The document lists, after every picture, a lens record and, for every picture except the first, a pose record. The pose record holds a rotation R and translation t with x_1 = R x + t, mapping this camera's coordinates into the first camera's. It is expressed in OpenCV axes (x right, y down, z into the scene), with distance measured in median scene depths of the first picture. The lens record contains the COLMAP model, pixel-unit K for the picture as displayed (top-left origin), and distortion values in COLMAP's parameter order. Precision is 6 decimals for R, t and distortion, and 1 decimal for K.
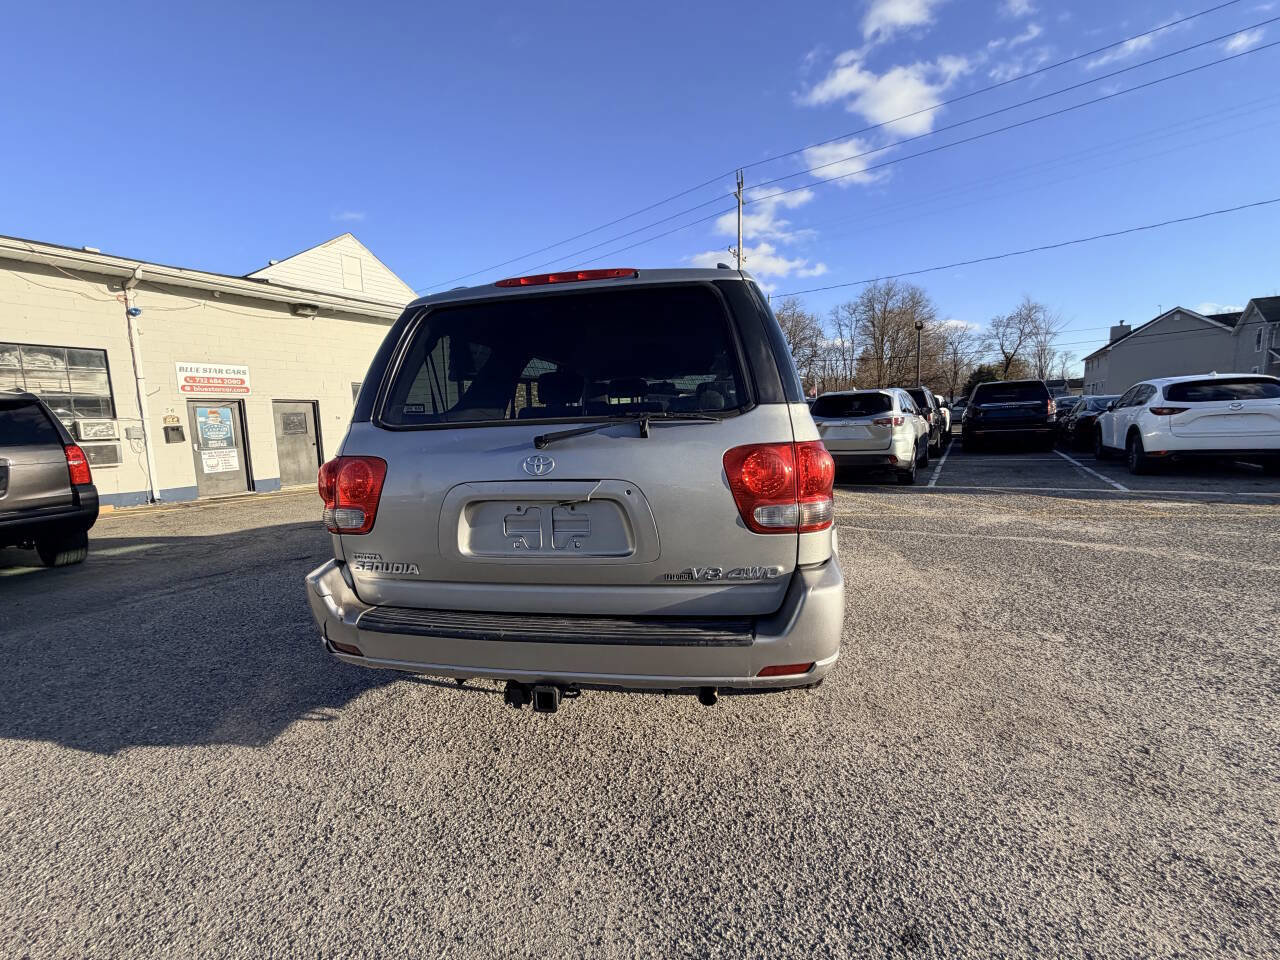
lens RADIAL K [[509.5, 0, 640.4], [0, 509.5, 489.5], [0, 0, 1]] dist [0.001594, -0.000408]
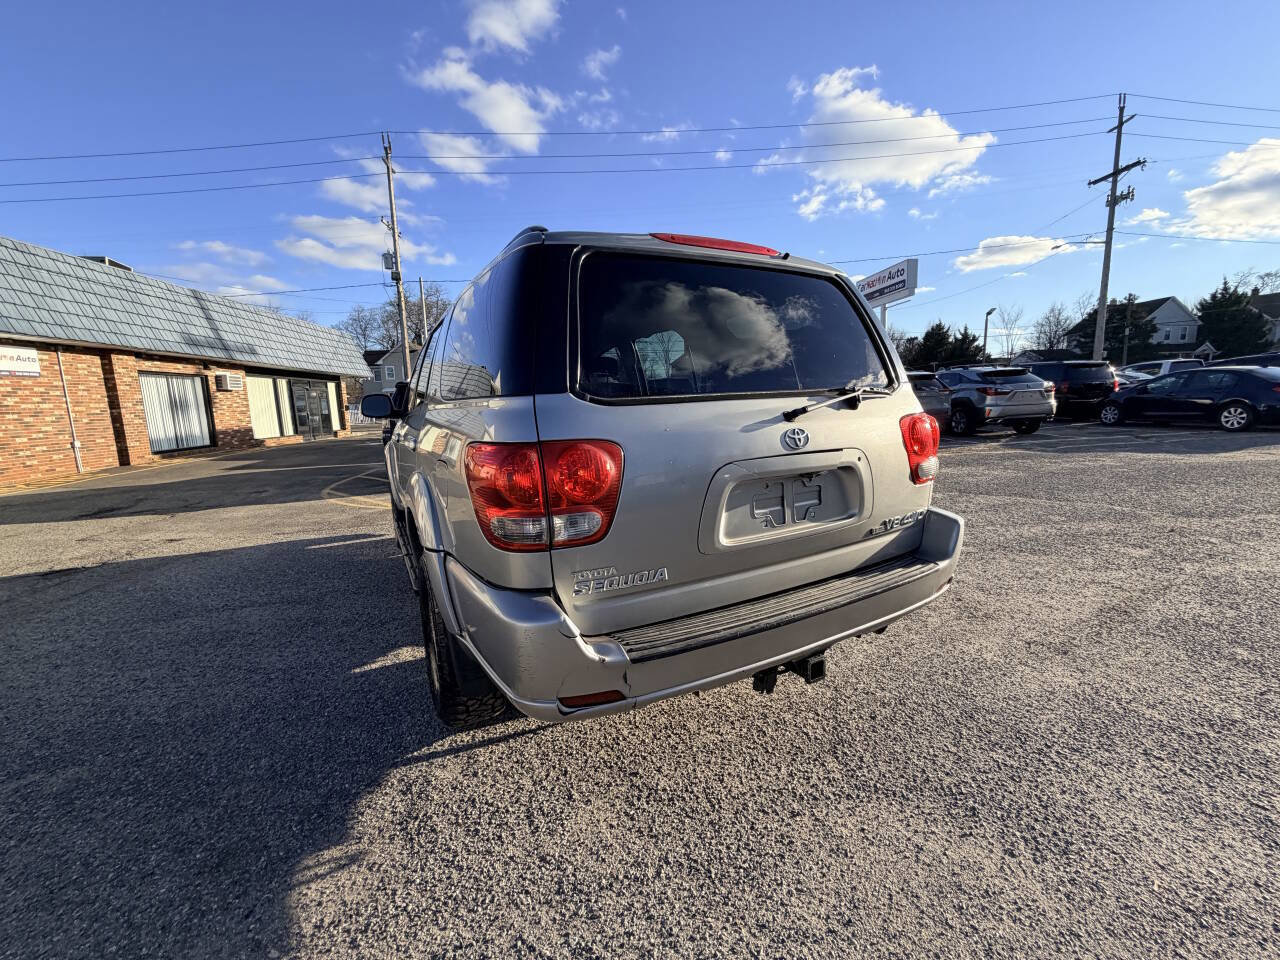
lens RADIAL K [[509.5, 0, 641.3], [0, 509.5, 481.0], [0, 0, 1]] dist [0.001594, -0.000408]
pose [[0.786169, -0.088718, 0.611611, -0.172616], [0.088085, 0.995624, 0.031196, -0.004123], [-0.611702, 0.029348, 0.790544, 0.064427]]
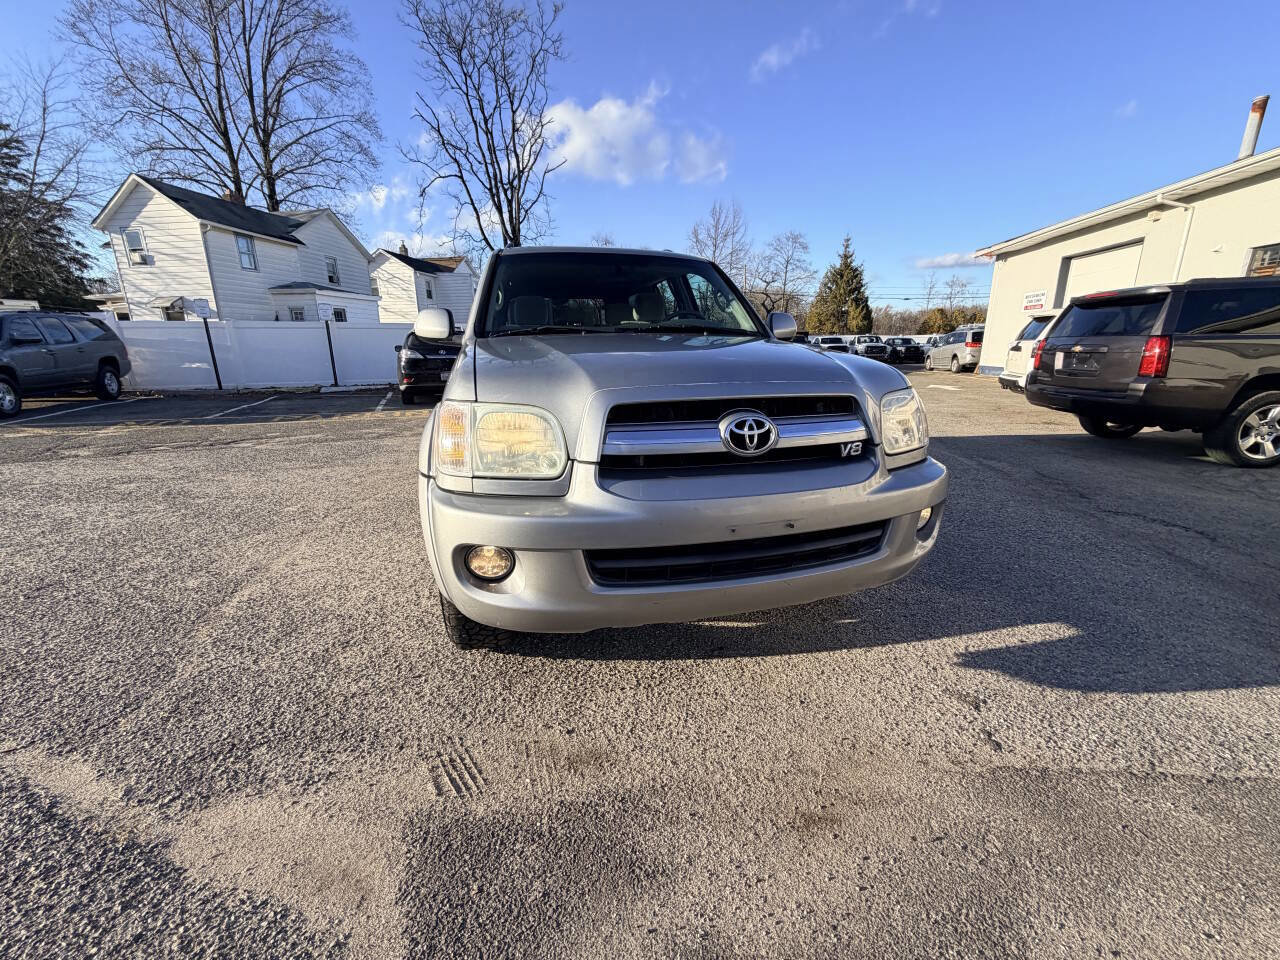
lens RADIAL K [[507.8, 0, 637.7], [0, 507.8, 481.5], [0, 0, 1]] dist [0.000111, -0.000040]
pose [[-0.906246, 0.151040, -0.394849, 0.153552], [-0.015229, 0.921727, 0.387539, -0.106327], [0.422477, 0.357219, -0.833011, 0.803905]]
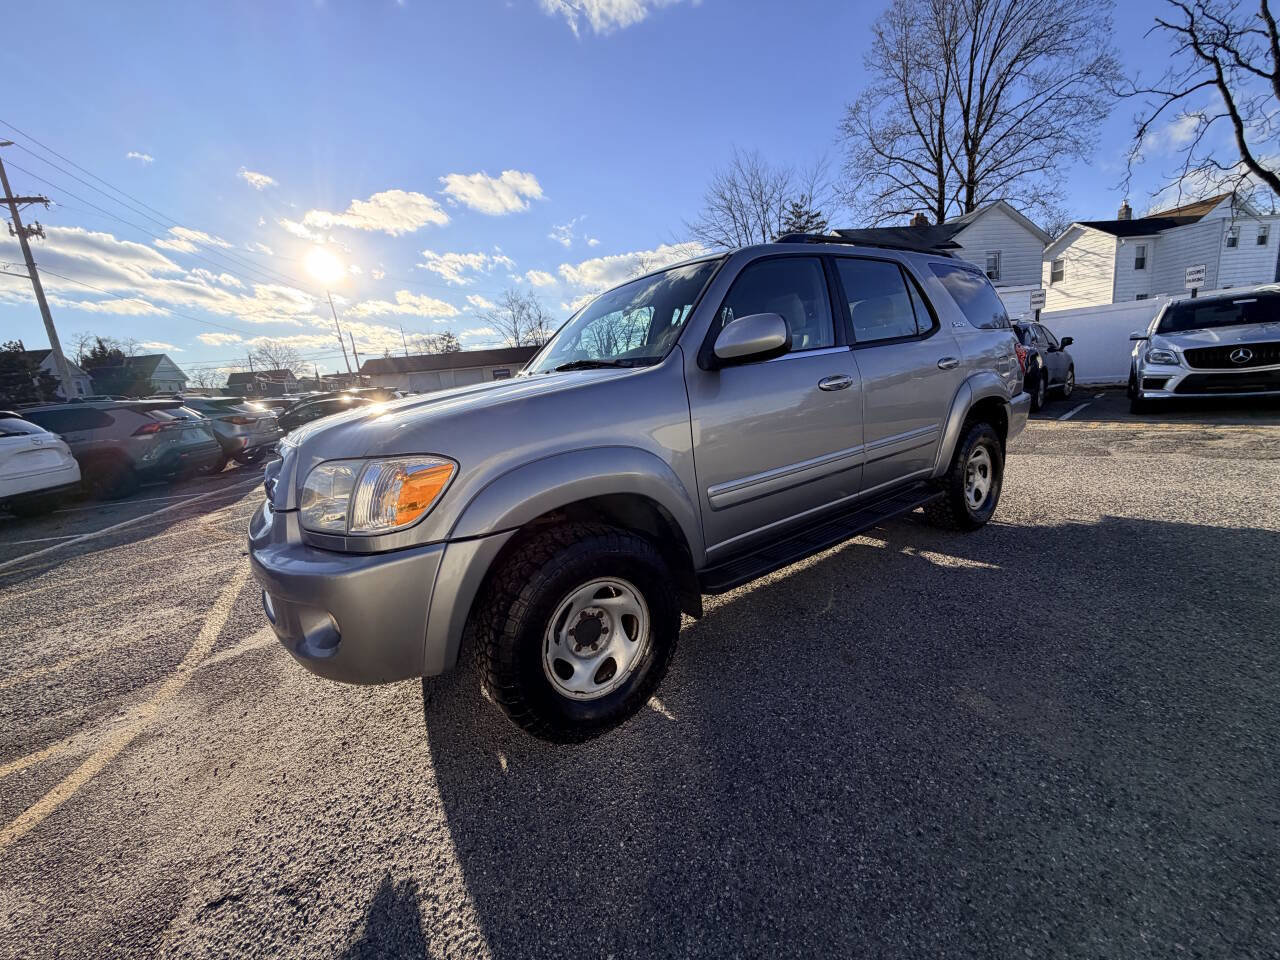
lens RADIAL K [[509.5, 0, 640.5], [0, 509.5, 481.2], [0, 0, 1]] dist [0.001594, -0.000408]
pose [[-0.707288, -0.032189, 0.706192, -0.197266], [0.212156, 0.943250, 0.255480, -0.079217], [-0.674339, 0.330521, -0.660320, 0.717276]]
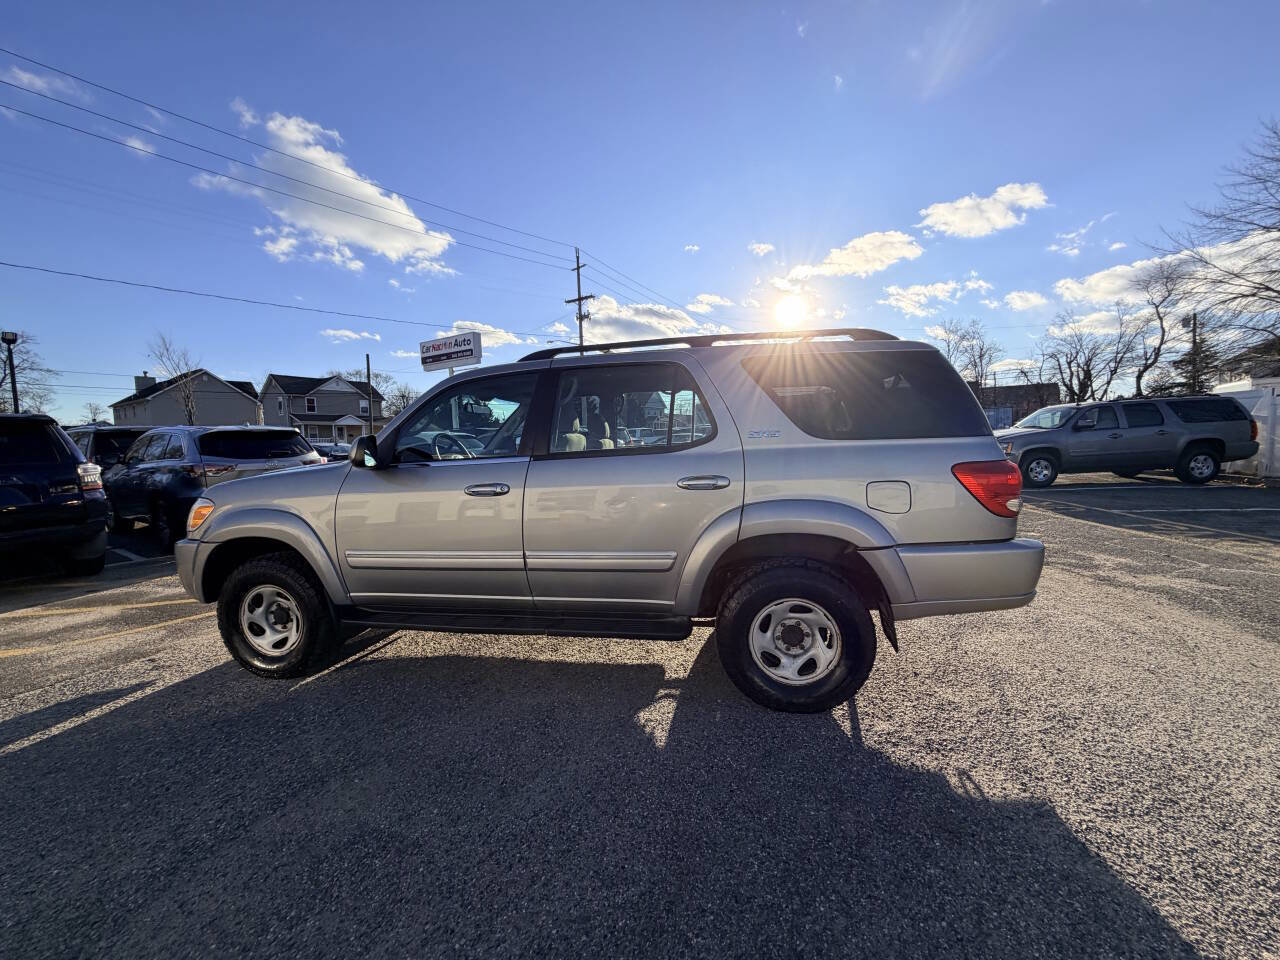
lens RADIAL K [[509.5, 0, 639.8], [0, 509.5, 477.2], [0, 0, 1]] dist [0.001594, -0.000408]
pose [[0.004687, -0.034721, 0.999386, -0.374090], [0.157448, 0.986957, 0.033551, -0.042134], [-0.987516, 0.157194, 0.010093, 0.371932]]
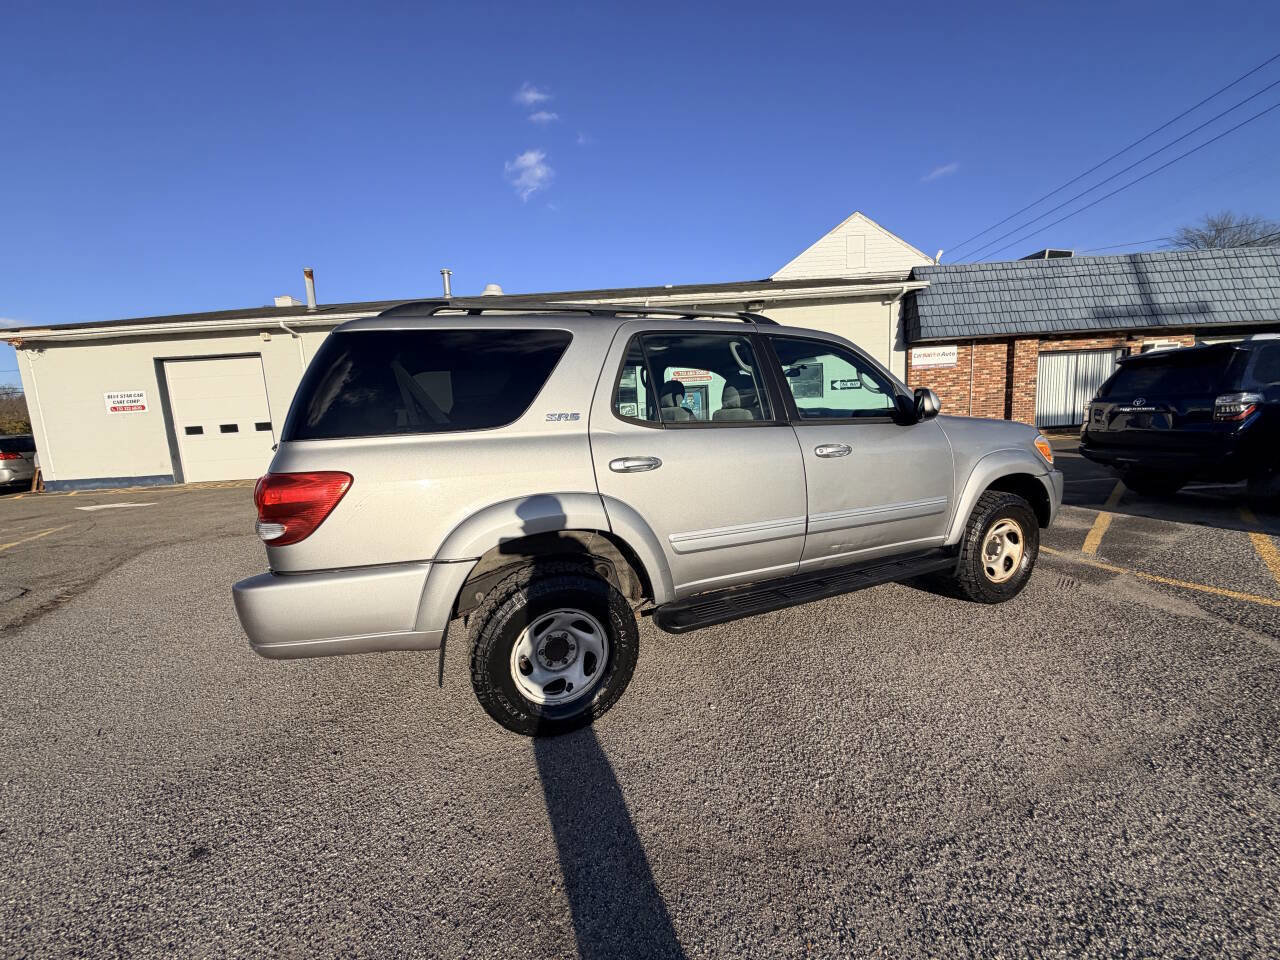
lens RADIAL K [[509.5, 0, 641.5], [0, 509.5, 490.6], [0, 0, 1]] dist [0.001594, -0.000408]
pose [[0.536542, 0.132218, -0.833451, 0.300322], [-0.077729, 0.991194, 0.107203, -0.041887], [0.840286, 0.007265, 0.542094, 0.174461]]
